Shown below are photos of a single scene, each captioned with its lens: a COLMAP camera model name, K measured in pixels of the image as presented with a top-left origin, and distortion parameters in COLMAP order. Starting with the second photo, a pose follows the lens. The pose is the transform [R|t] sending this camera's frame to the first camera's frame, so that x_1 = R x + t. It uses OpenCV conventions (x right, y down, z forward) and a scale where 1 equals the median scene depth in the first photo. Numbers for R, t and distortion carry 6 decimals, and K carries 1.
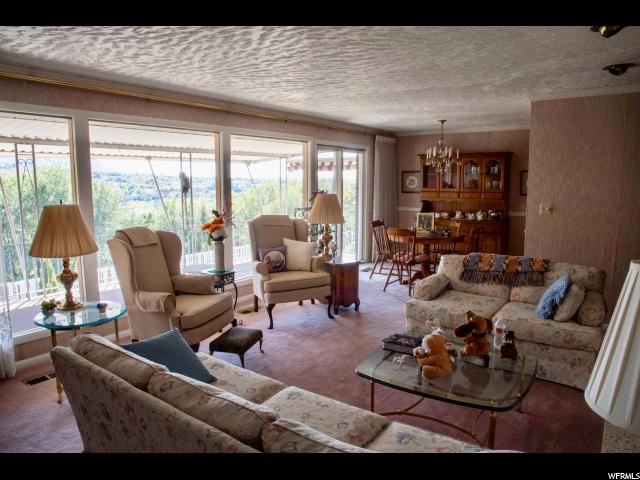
lens RADIAL K [[475.4, 0, 320.0], [0, 475.4, 240.0], [0, 0, 1]] dist [-0.010883, -0.000442]
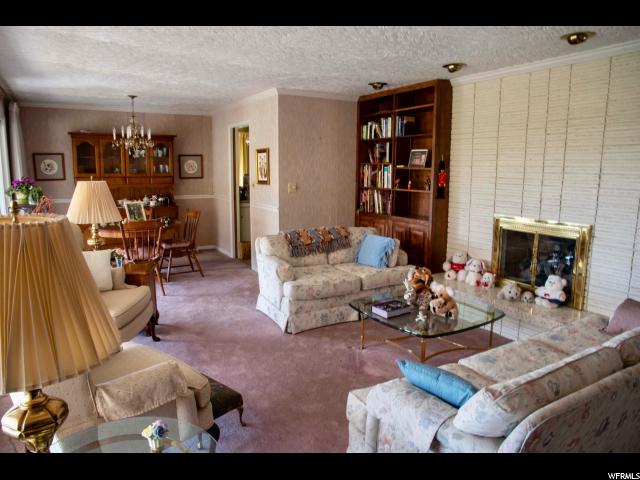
lens RADIAL K [[475.4, 0, 320.0], [0, 475.4, 240.0], [0, 0, 1]] dist [-0.010883, -0.000442]
pose [[0.388019, -0.146016, 0.910011, -0.406397], [0.115994, 0.987256, 0.108952, -0.039468], [-0.914323, 0.063280, 0.400011, 0.313896]]
